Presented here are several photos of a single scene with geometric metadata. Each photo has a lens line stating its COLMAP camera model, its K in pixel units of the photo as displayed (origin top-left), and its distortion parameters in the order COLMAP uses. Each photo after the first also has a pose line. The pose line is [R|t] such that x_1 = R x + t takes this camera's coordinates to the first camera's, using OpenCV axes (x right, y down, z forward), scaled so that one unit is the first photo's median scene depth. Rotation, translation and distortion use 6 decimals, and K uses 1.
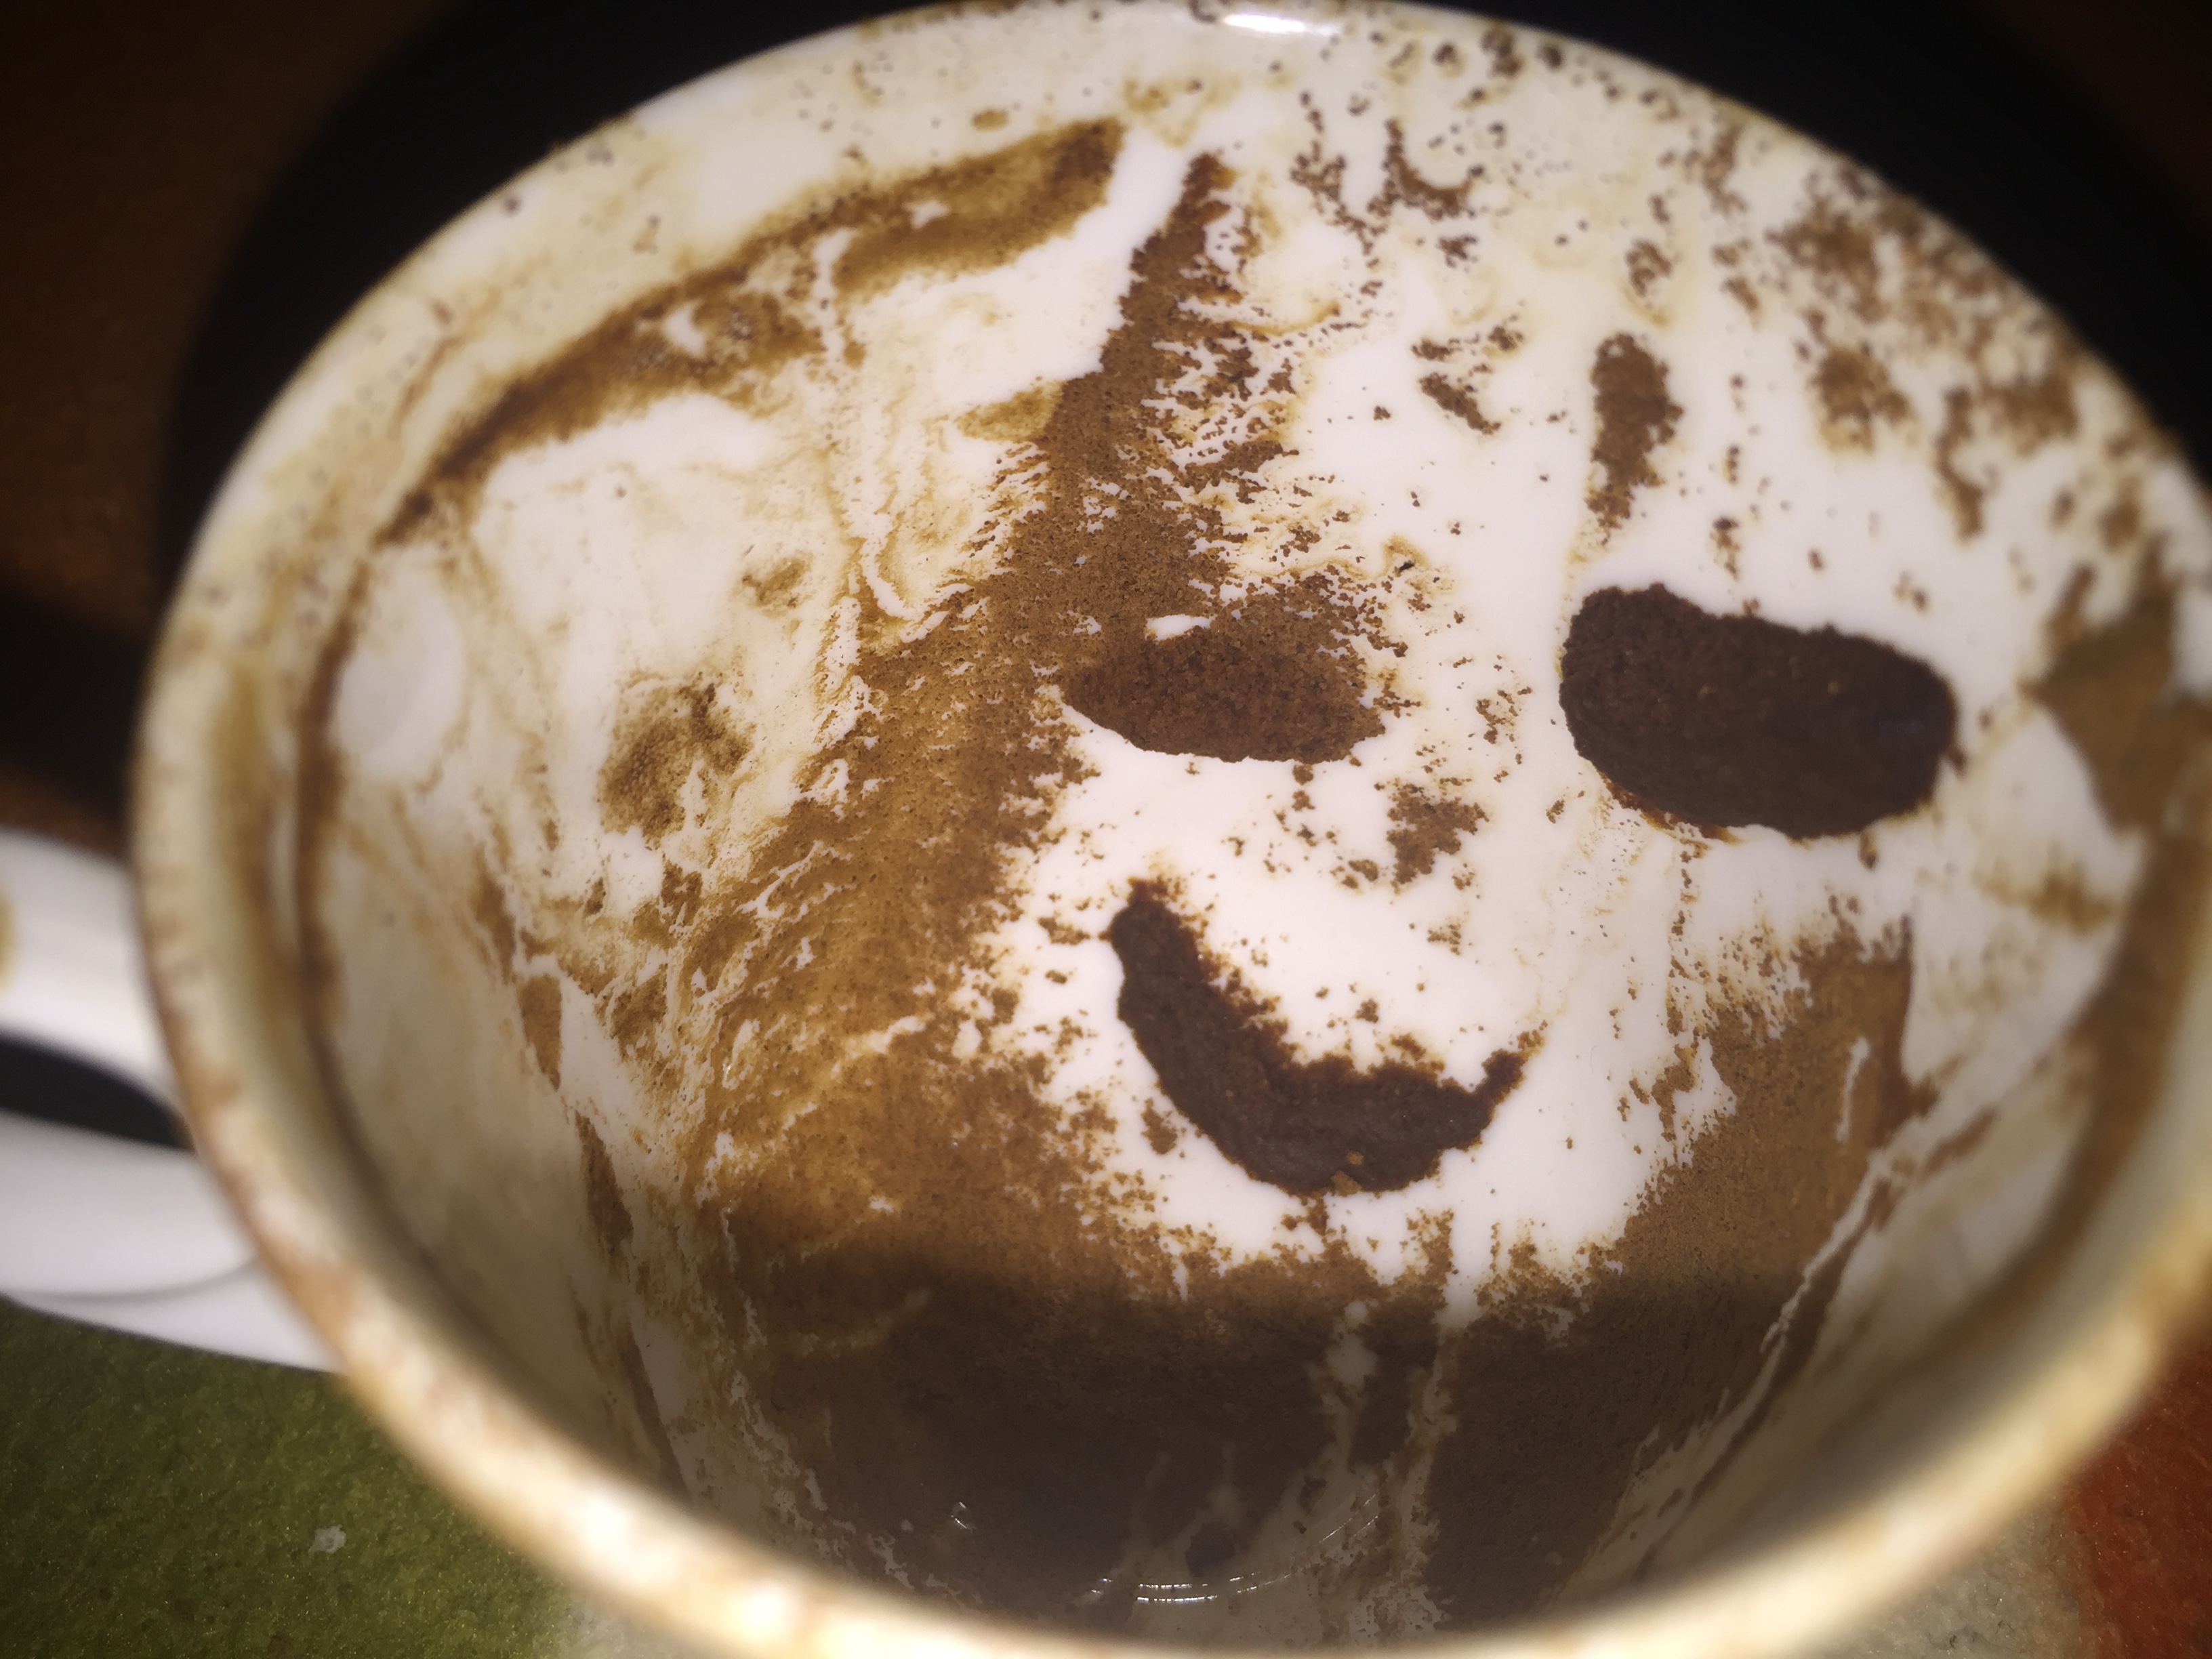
lens RADIAL K [[2016.8, 0, 1114.3], [0, 2016.8, 821.2], [0, 0, 1]] dist [0.063604, 0.000000]
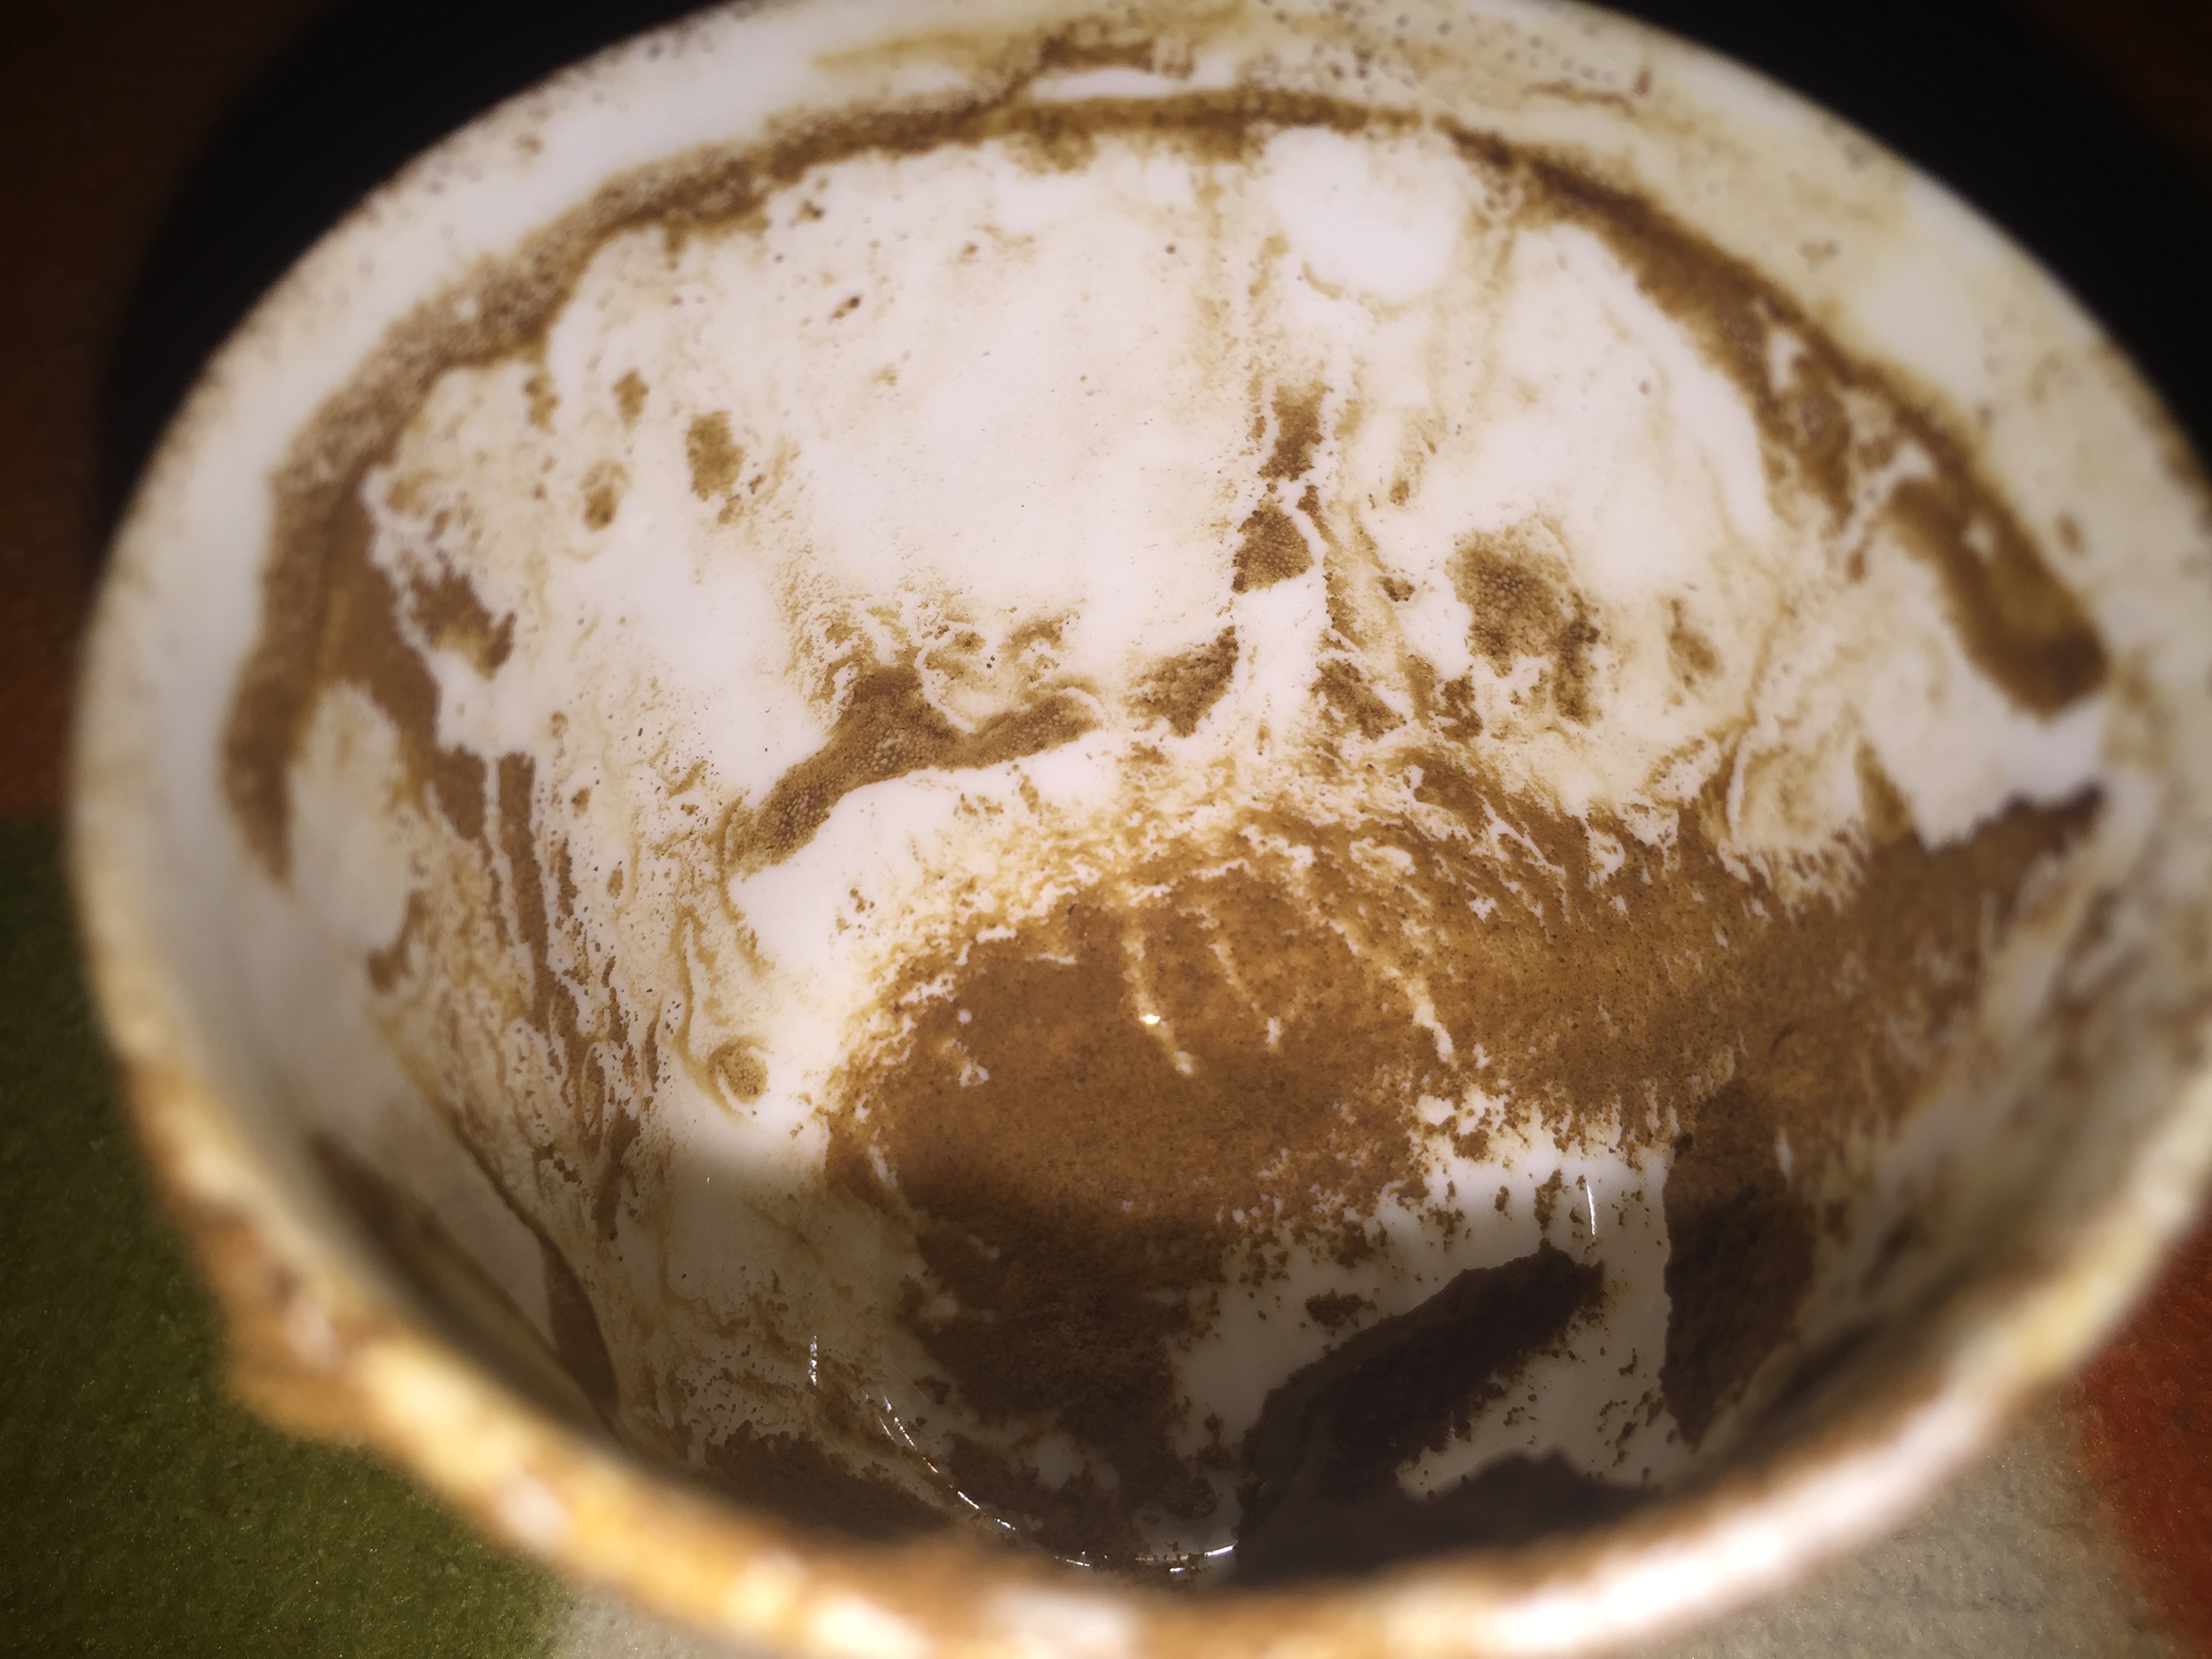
lens RADIAL K [[2016.8, 0, 1126.6], [0, 2016.8, 806.1], [0, 0, 1]] dist [0.063604, 0.000000]
pose [[-0.151519, 0.800116, -0.580394, 0.452062], [-0.823117, 0.222971, 0.522266, -0.352028], [0.547284, 0.556865, 0.624805, 0.271598]]
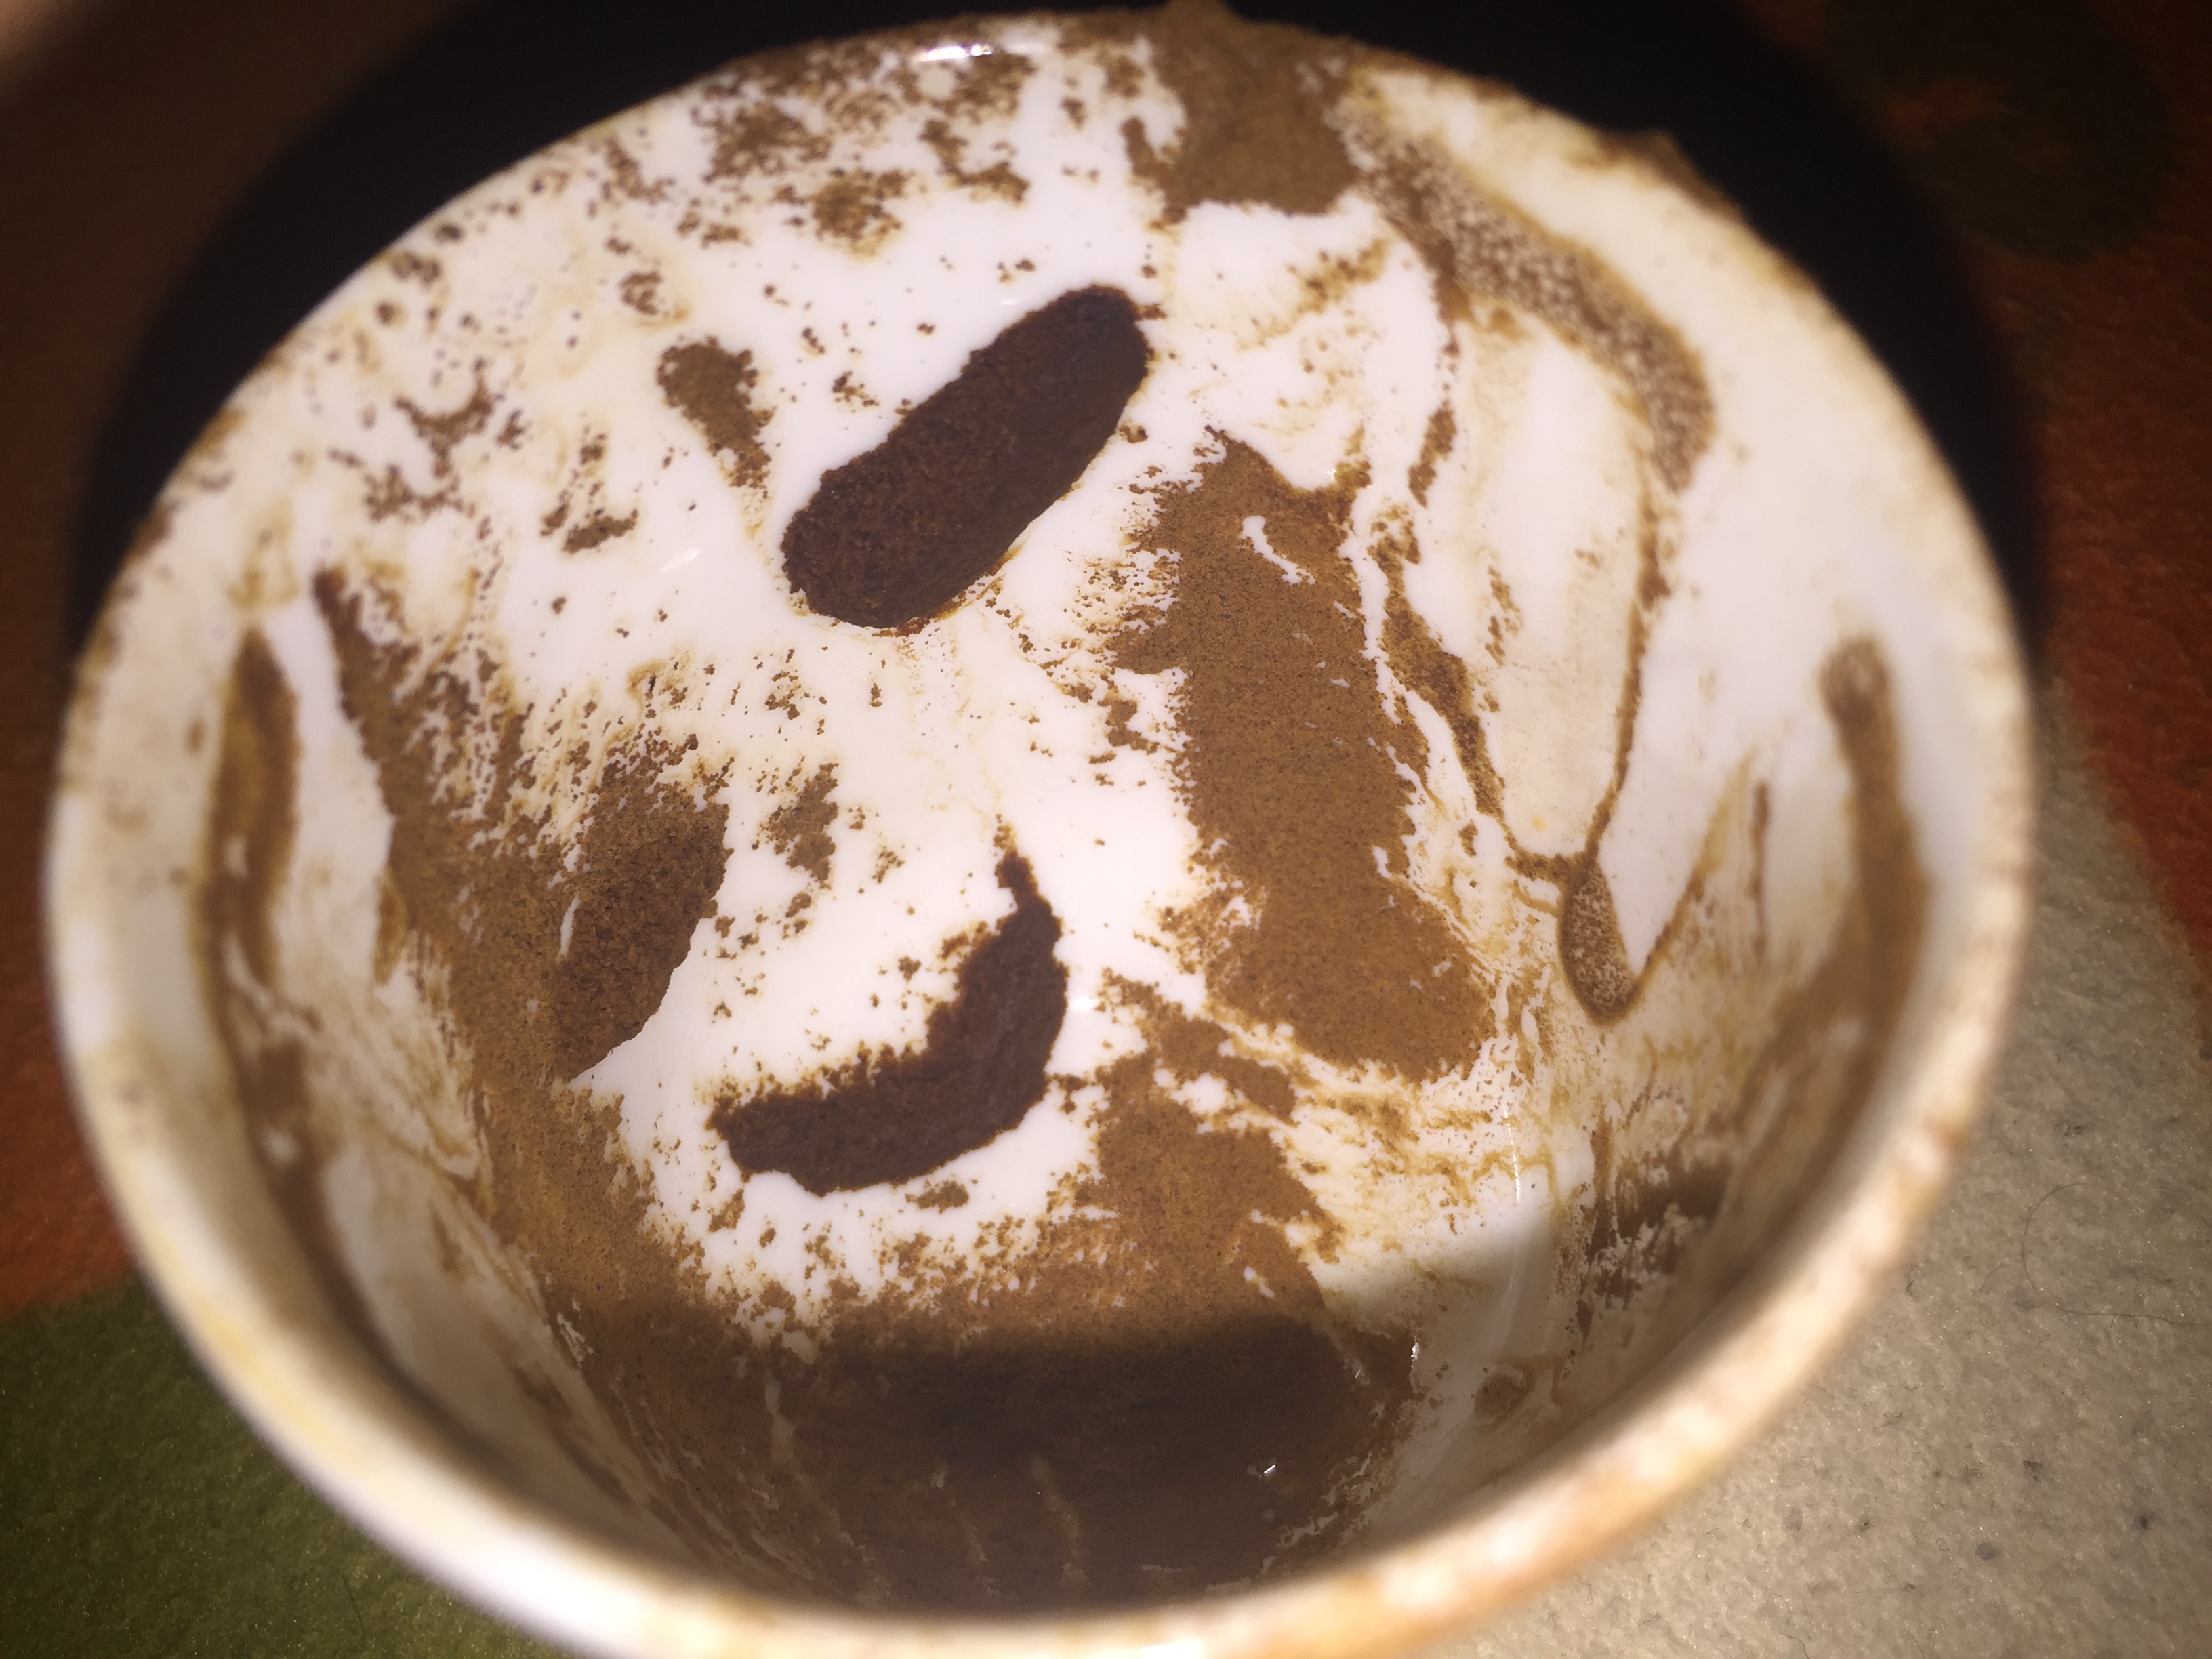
lens RADIAL K [[2016.8, 0, 1099.5], [0, 2016.8, 831.7], [0, 0, 1]] dist [0.063604, 0.000000]
pose [[0.273005, -0.840409, 0.468167, -0.322635], [0.823548, 0.455702, 0.337792, -0.243426], [-0.497228, 0.293340, 0.816527, 0.079284]]
